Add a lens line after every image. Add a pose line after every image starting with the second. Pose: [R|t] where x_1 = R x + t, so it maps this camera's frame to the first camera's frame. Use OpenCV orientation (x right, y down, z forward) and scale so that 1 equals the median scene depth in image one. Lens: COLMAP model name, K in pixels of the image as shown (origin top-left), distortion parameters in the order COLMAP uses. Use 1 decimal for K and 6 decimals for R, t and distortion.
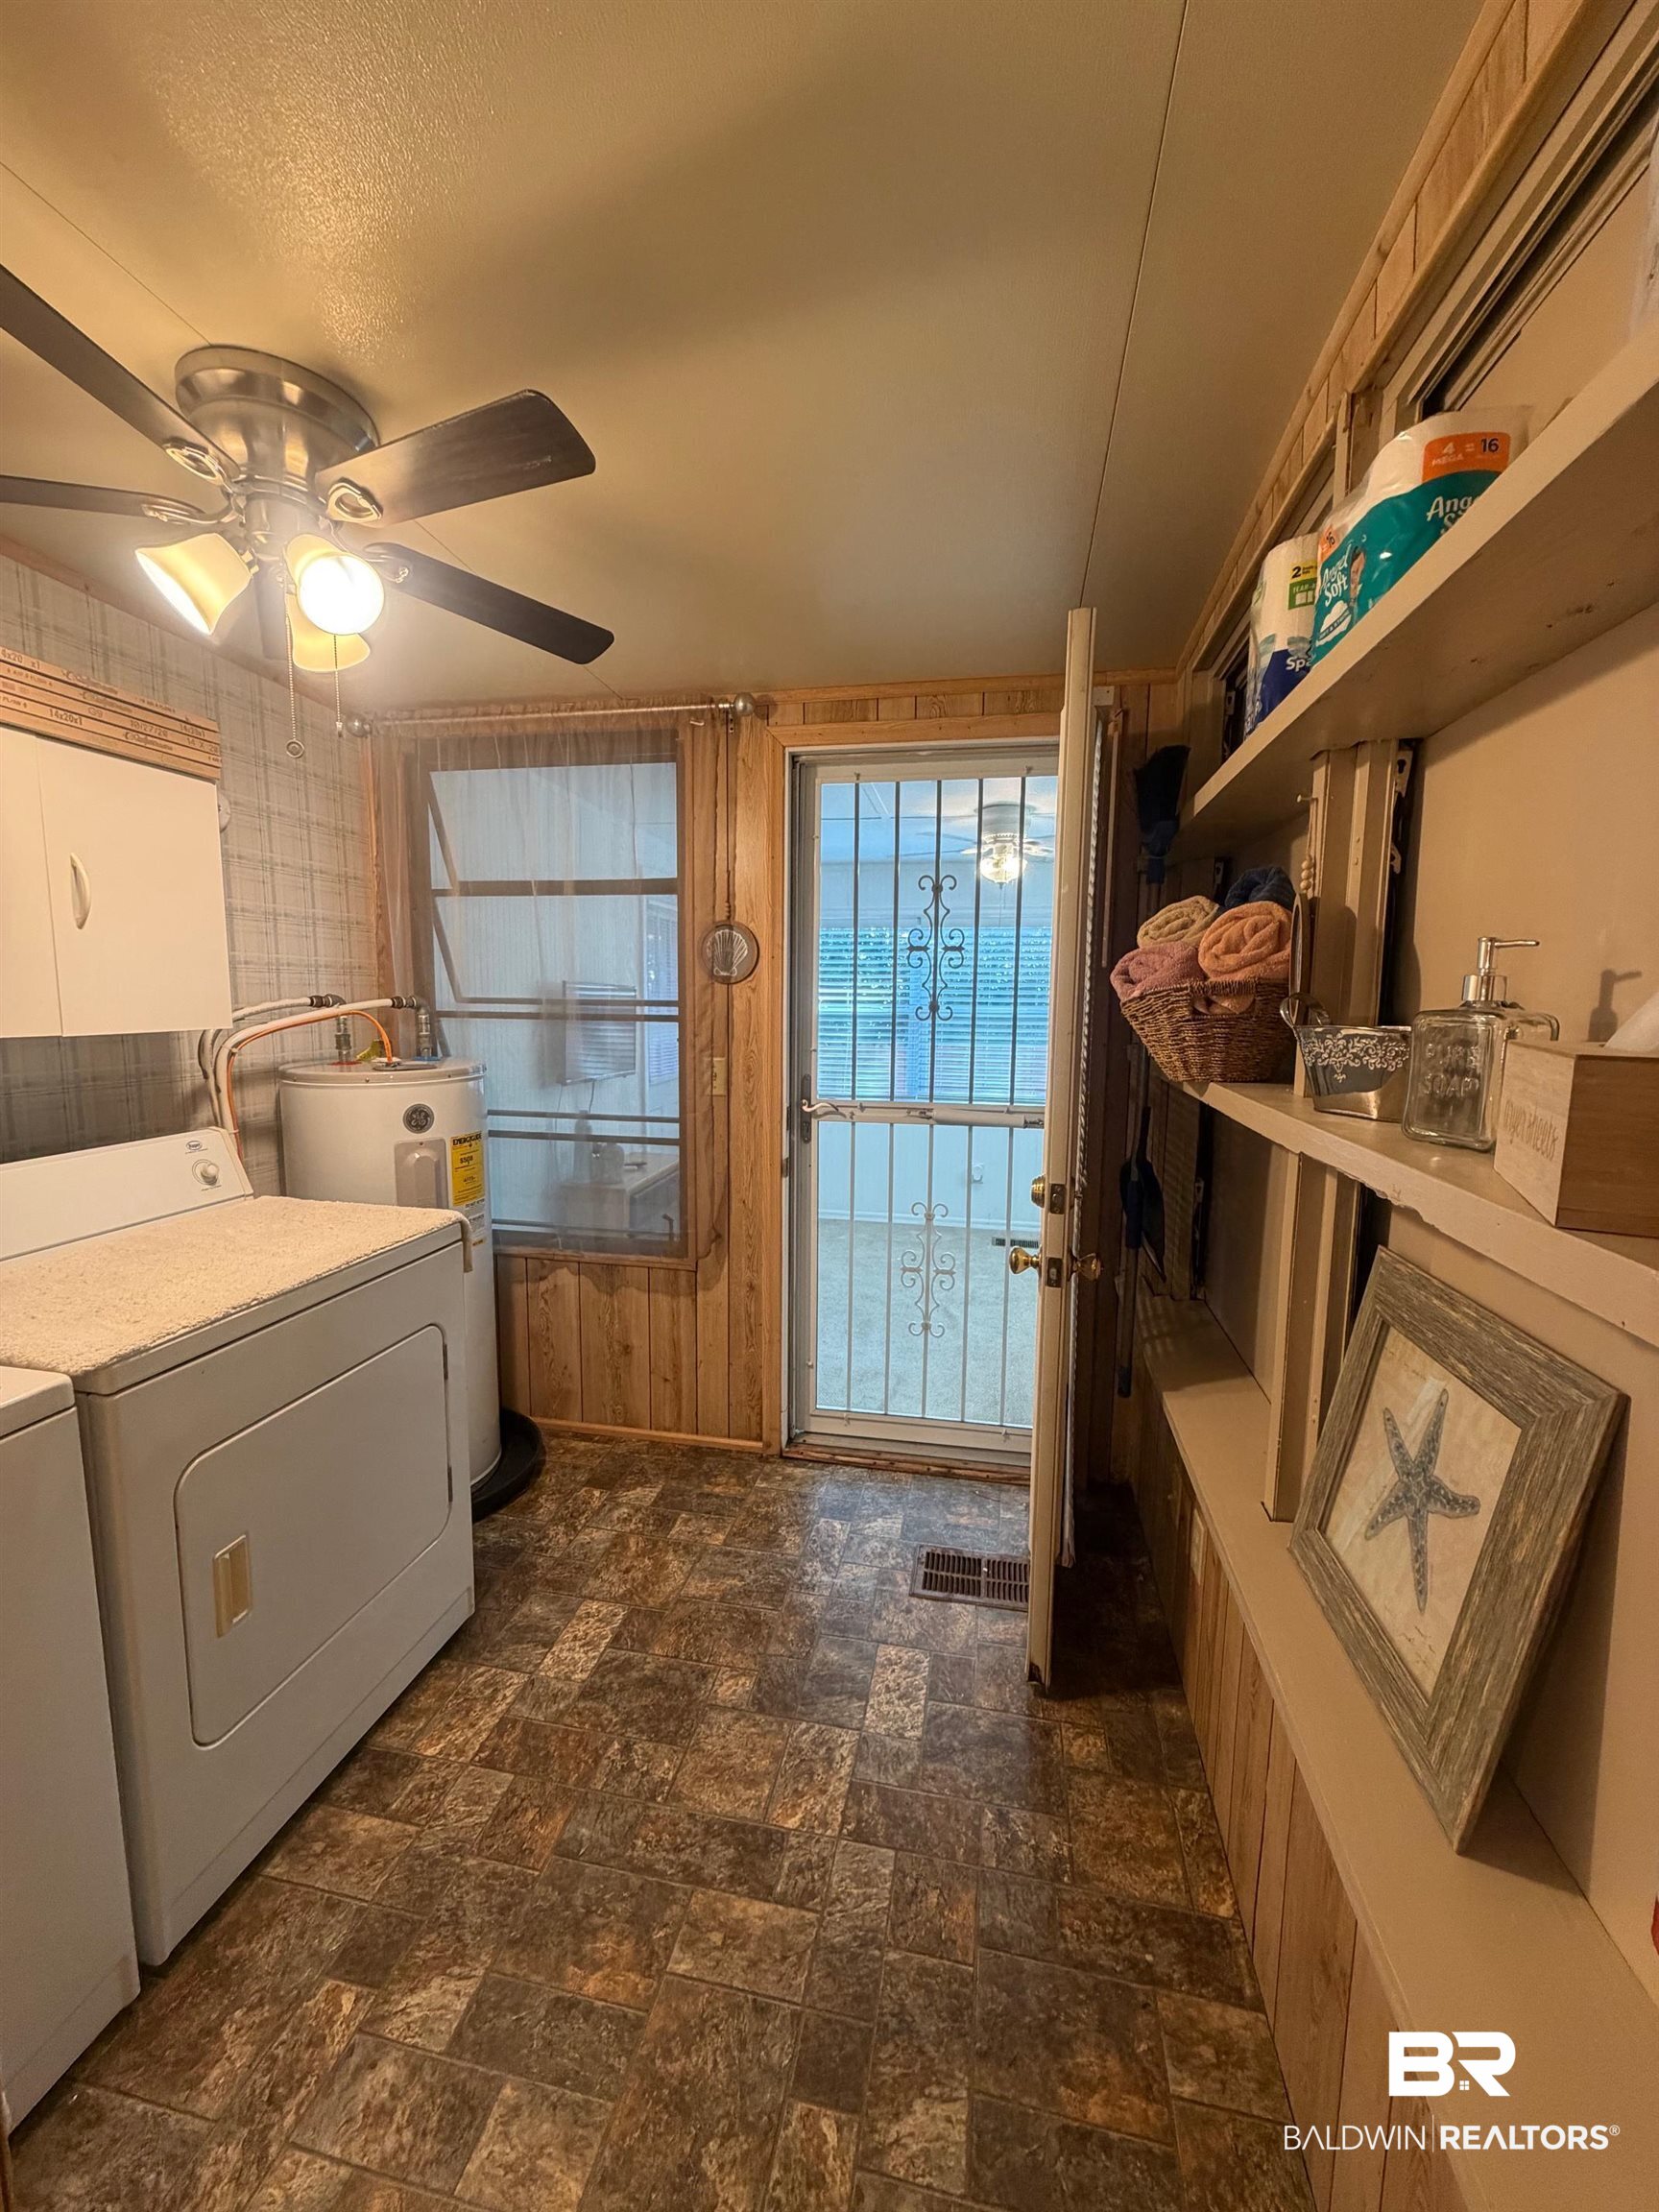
lens RADIAL K [[876.0, 0, 834.2], [0, 876.0, 1099.4], [0, 0, 1]] dist [0.001288, 0.000466]
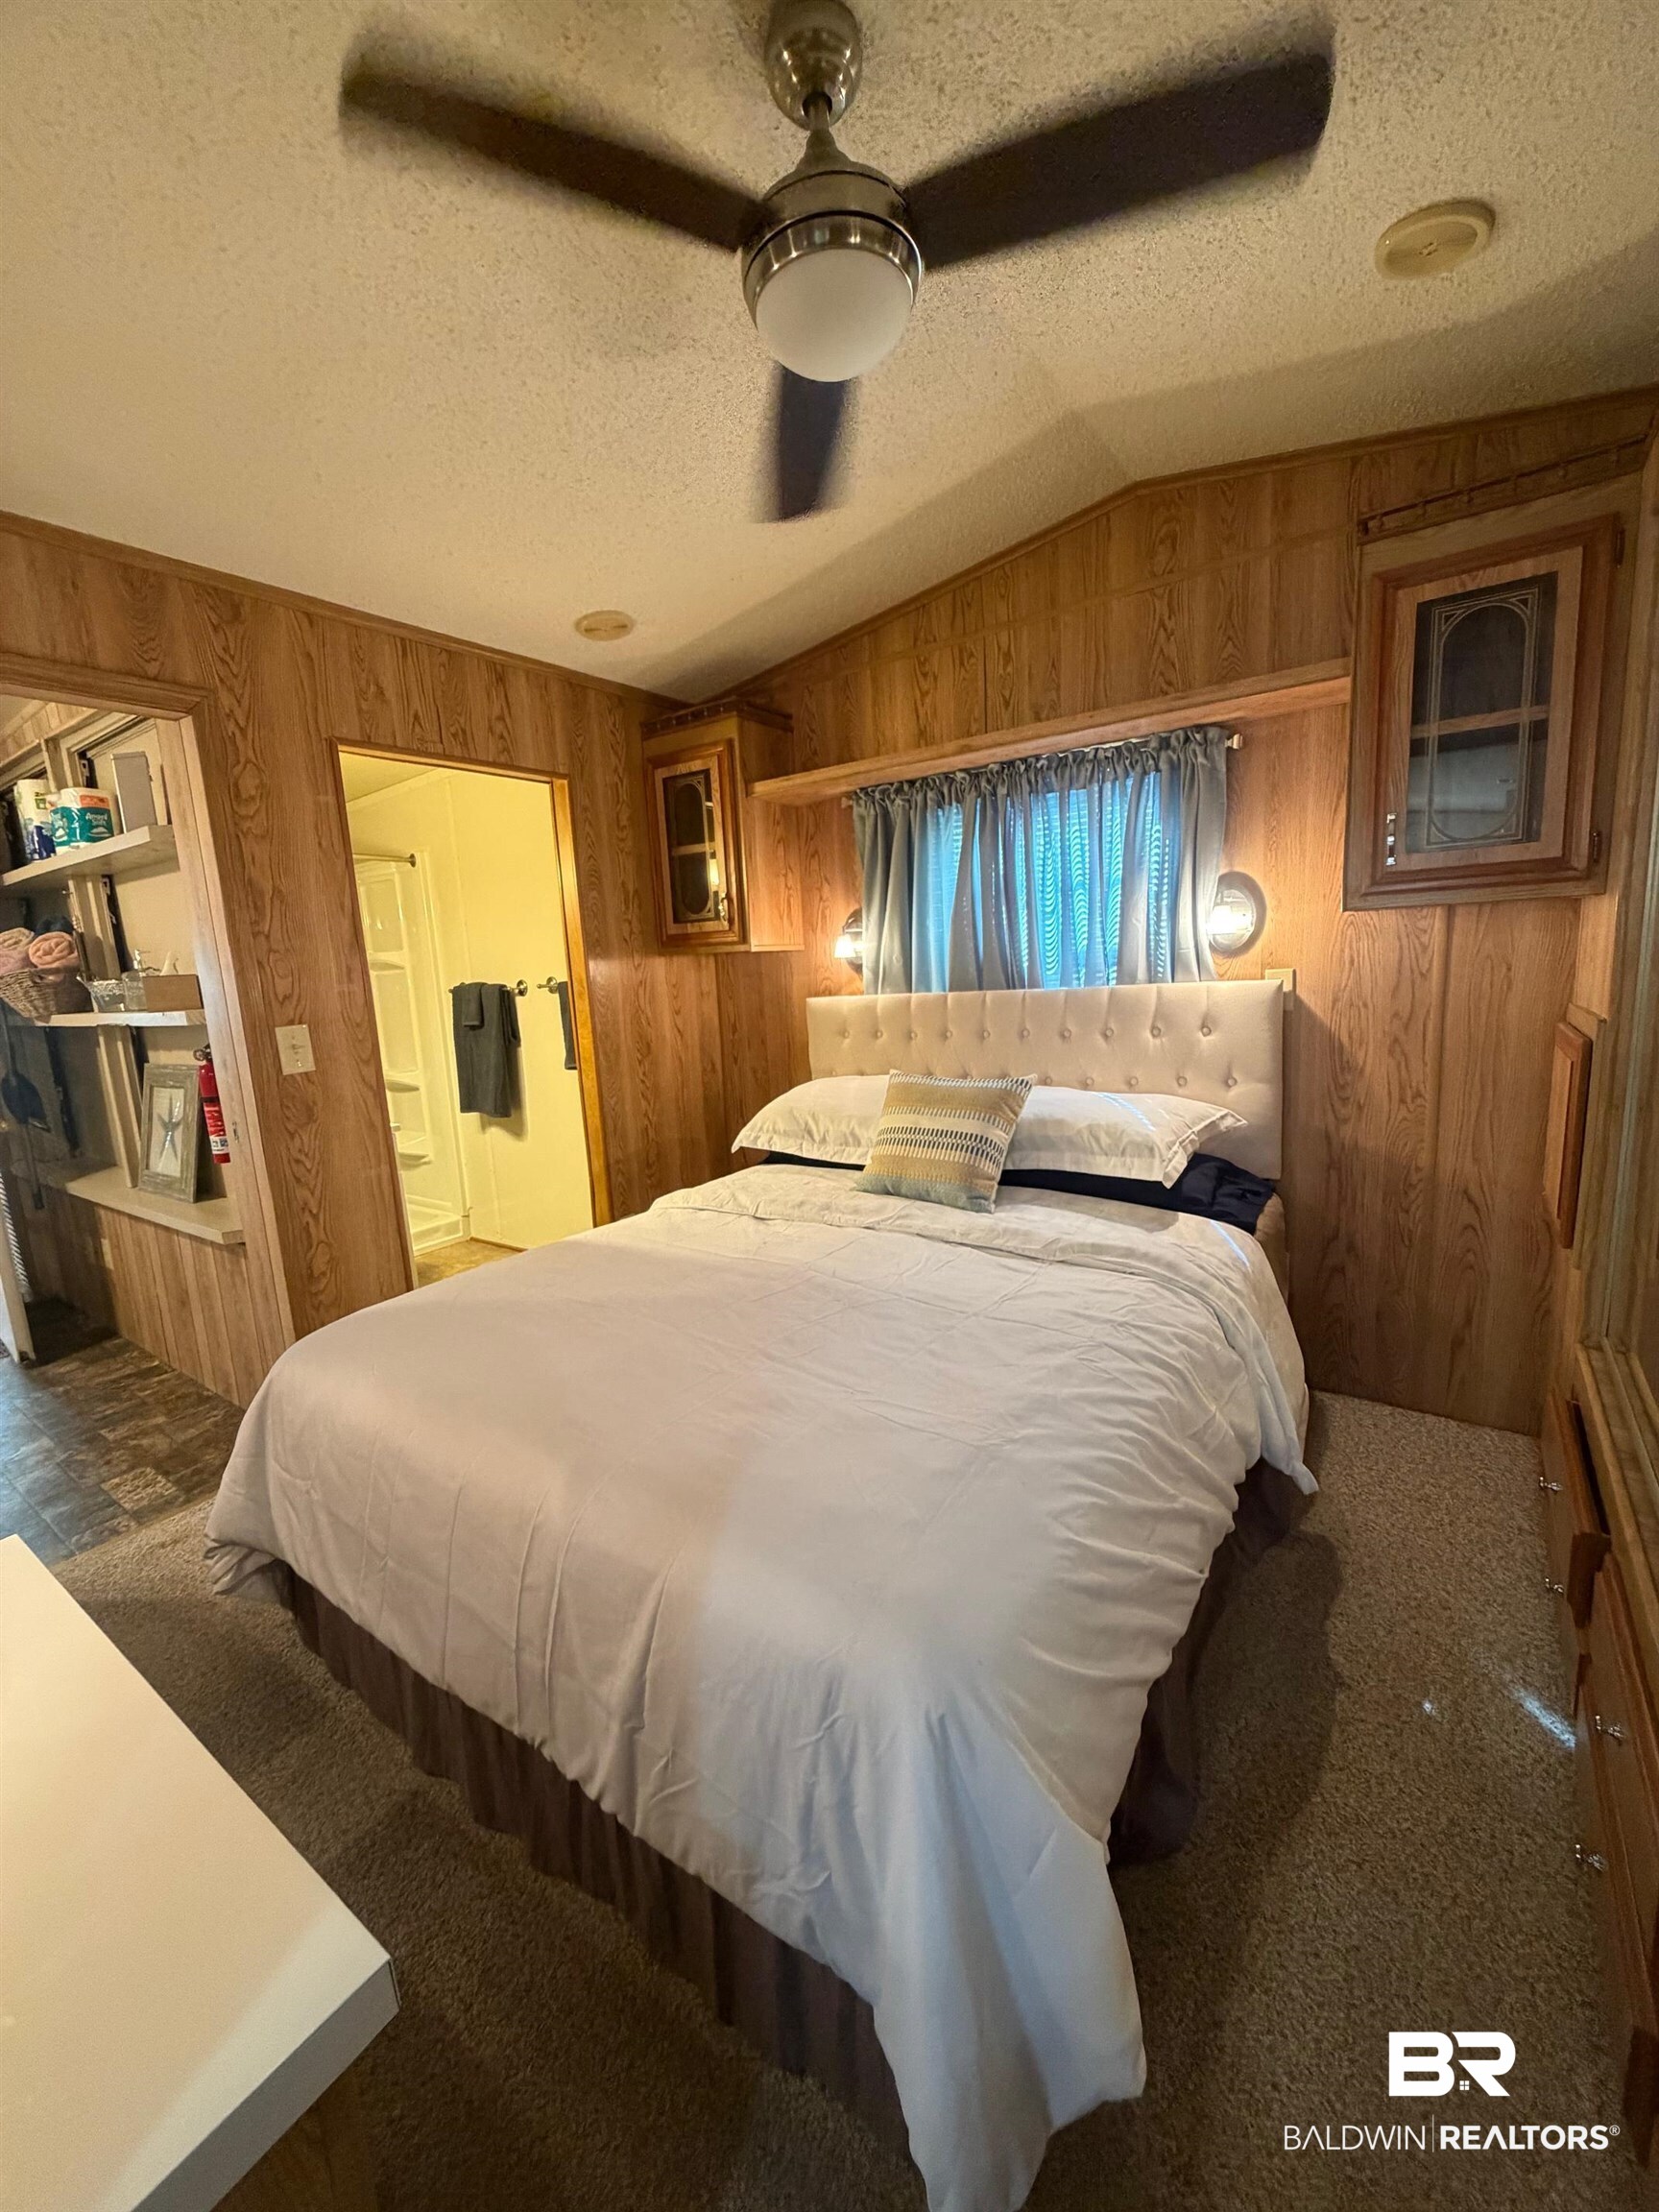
lens RADIAL K [[876.0, 0, 826.6], [0, 876.0, 1099.1], [0, 0, 1]] dist [0.001288, 0.000466]
pose [[0.408087, -0.180864, 0.894848, -0.800245], [0.166145, 0.978524, 0.122008, 0.248321], [-0.897698, 0.098885, 0.429373, -1.700749]]
